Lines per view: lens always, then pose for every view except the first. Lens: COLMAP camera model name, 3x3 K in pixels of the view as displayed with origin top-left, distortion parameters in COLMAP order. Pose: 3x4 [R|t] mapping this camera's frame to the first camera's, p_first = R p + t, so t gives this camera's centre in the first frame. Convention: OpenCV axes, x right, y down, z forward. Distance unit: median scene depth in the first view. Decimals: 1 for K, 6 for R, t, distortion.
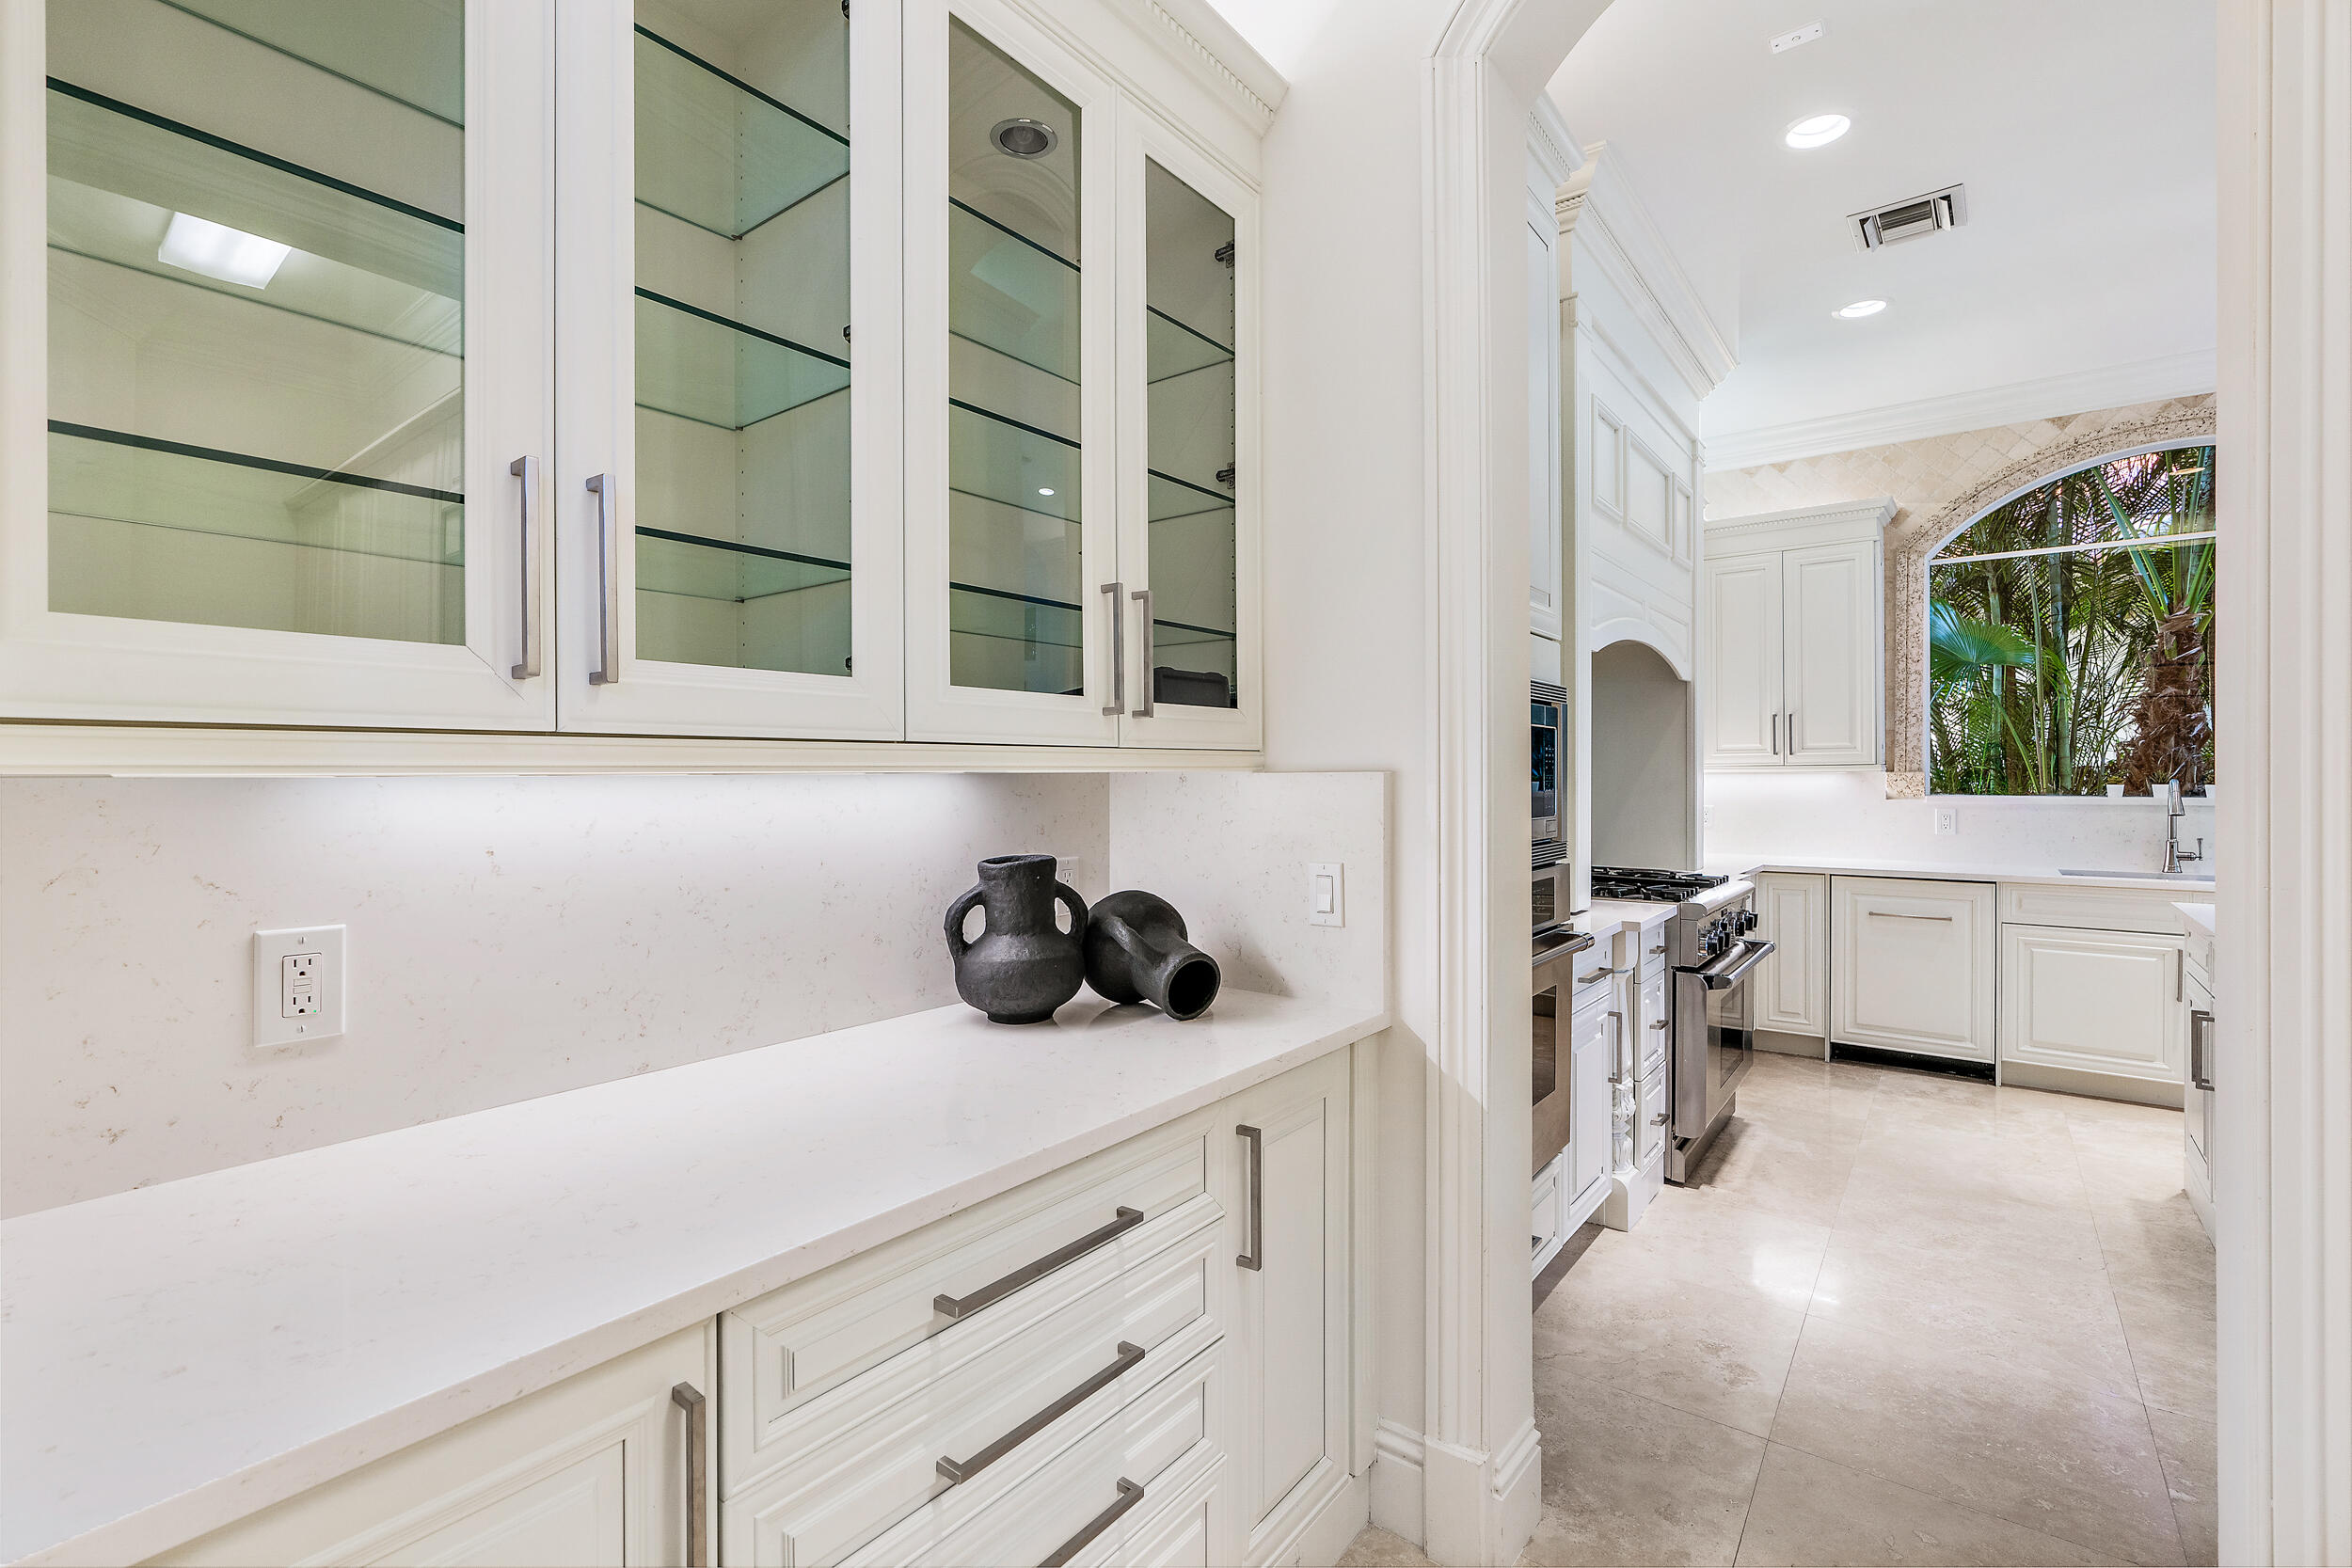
lens RADIAL K [[1046.9, 0, 1172.4], [0, 1046.9, 778.5], [0, 0, 1]] dist [-0.001872, 0.004944]
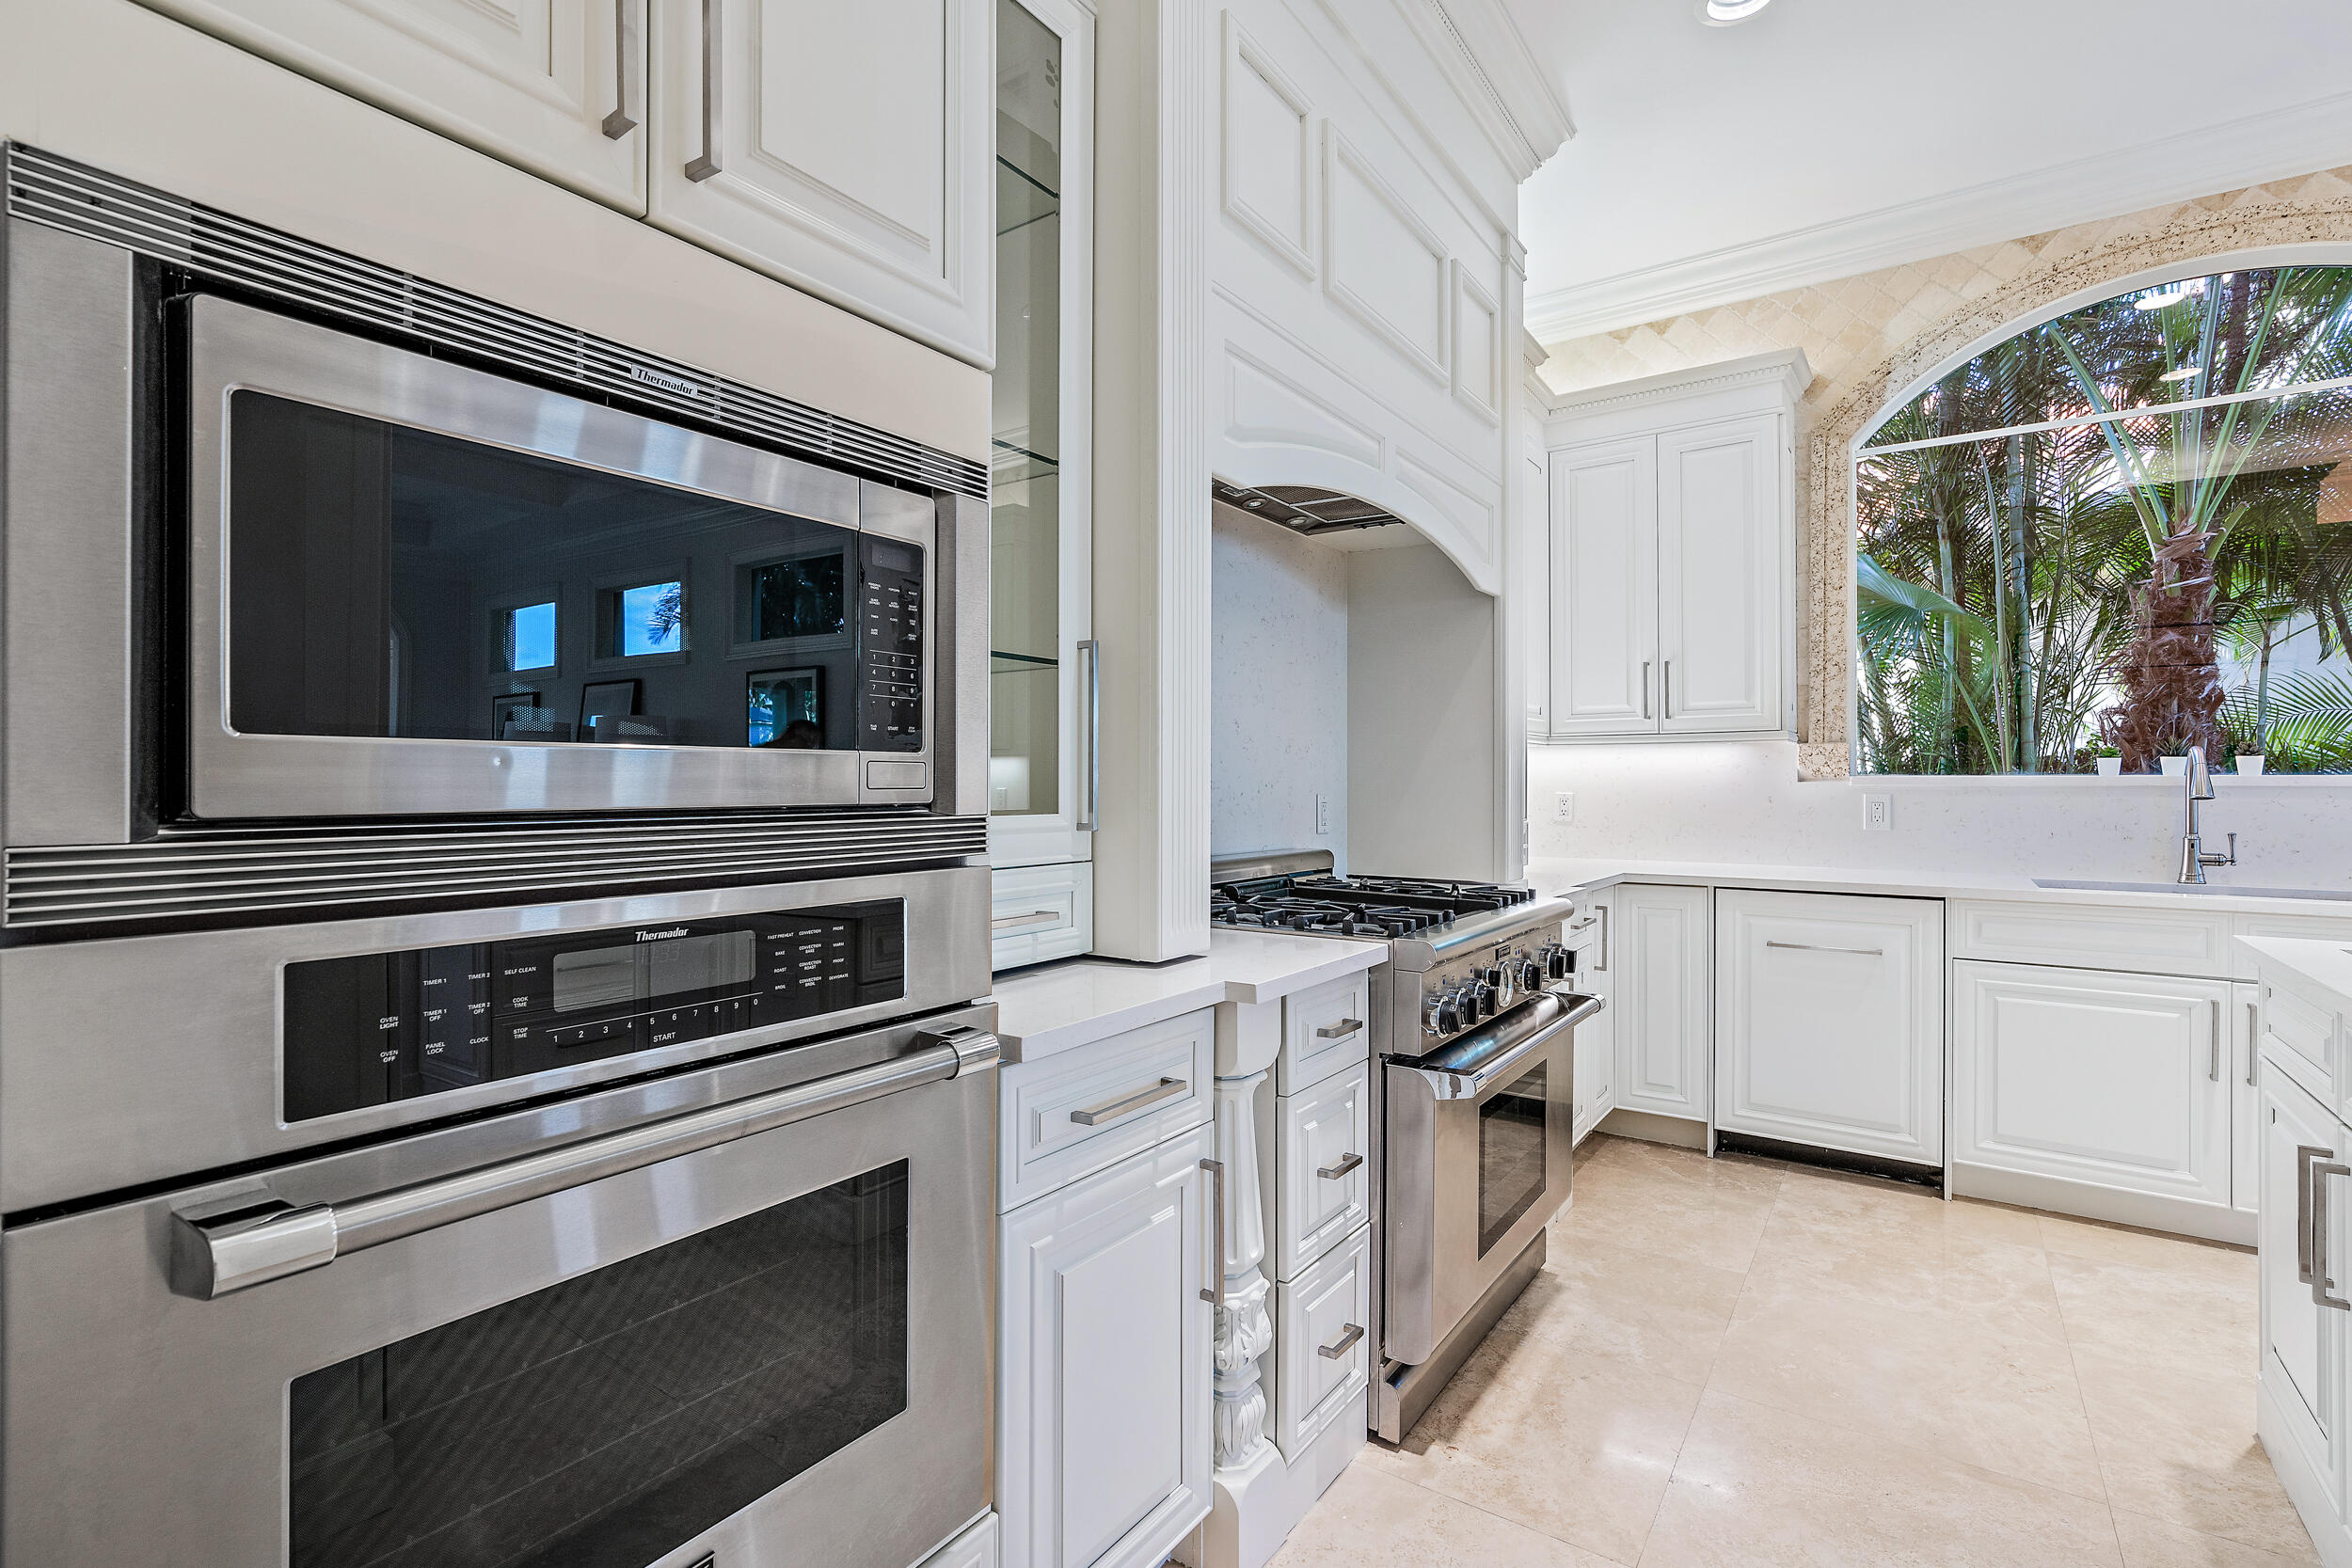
lens RADIAL K [[1081.0, 0, 1169.1], [0, 1081.0, 780.5], [0, 0, 1]] dist [-0.003366, 0.003475]
pose [[0.999175, 0.002791, 0.040513, 0.249541], [-0.002606, 0.999986, -0.004606, 0.026918], [-0.040525, 0.004497, 0.999168, 0.313401]]
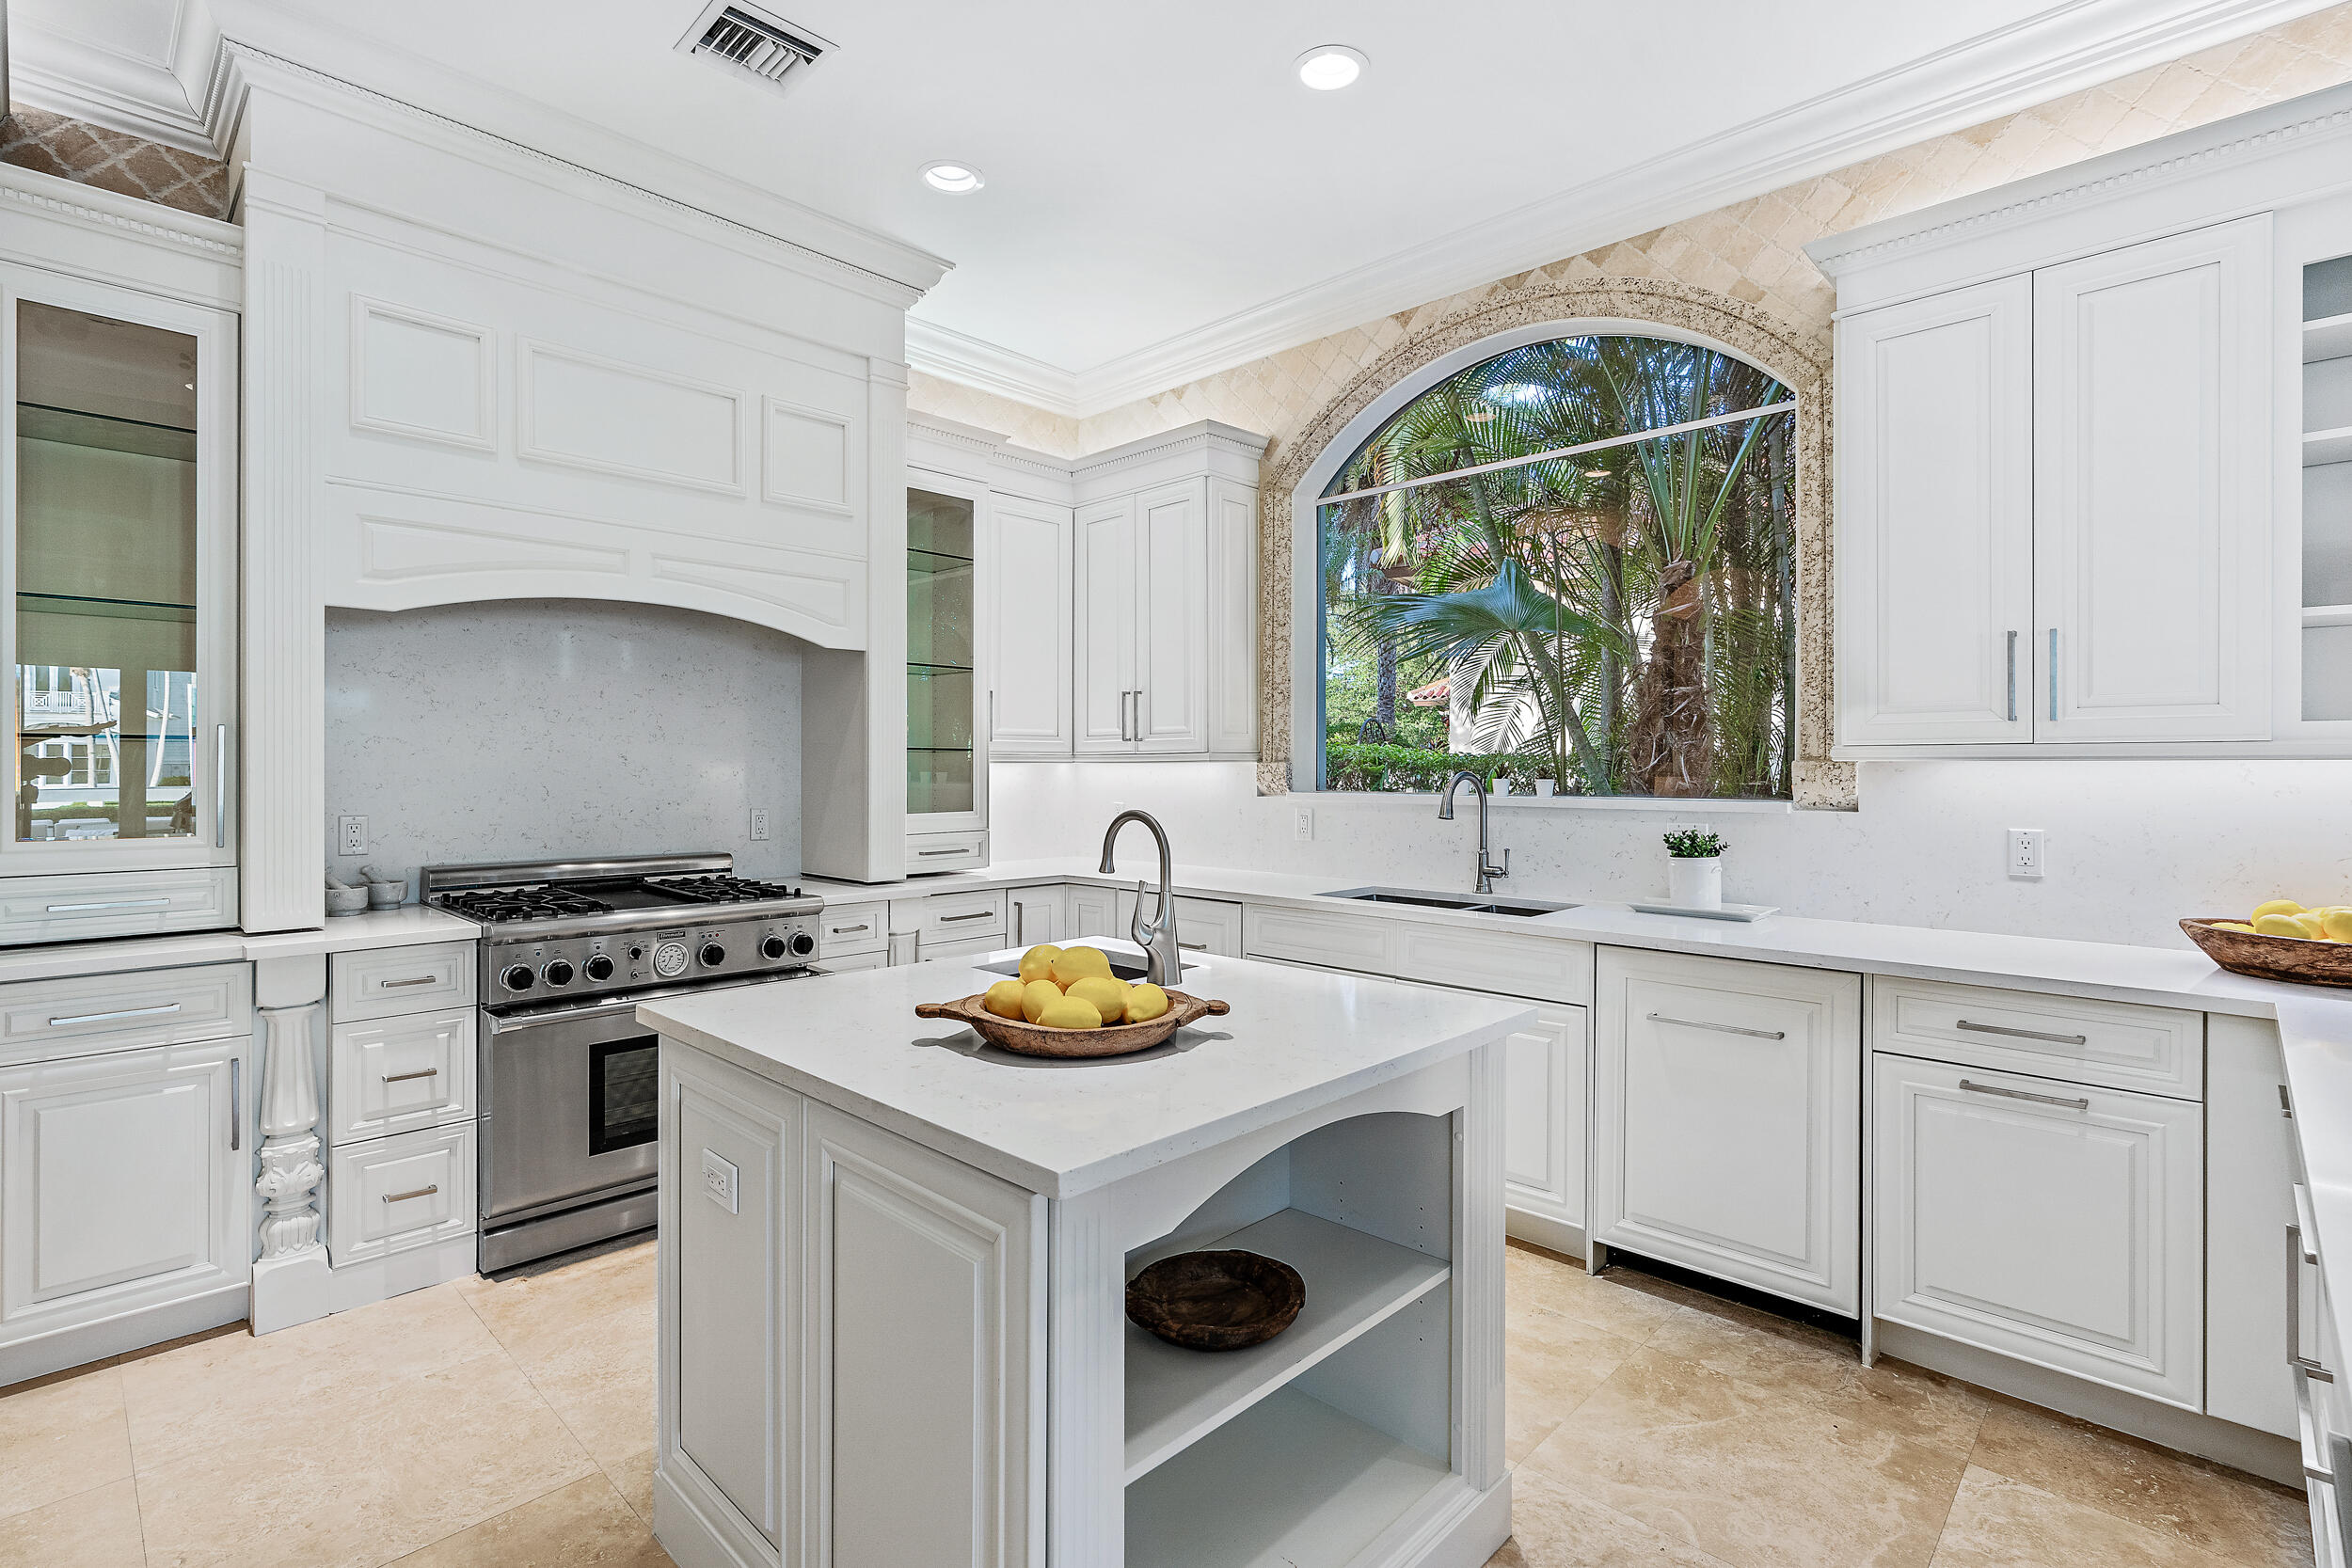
lens RADIAL K [[1090.5, 0, 1164.6], [0, 1090.5, 769.5], [0, 0, 1]] dist [-0.000932, 0.000716]
pose [[0.992736, 0.003000, -0.120275, 0.801945], [-0.003073, 0.999995, -0.000423, 0.000308], [0.120273, 0.000789, 0.992741, 0.172413]]
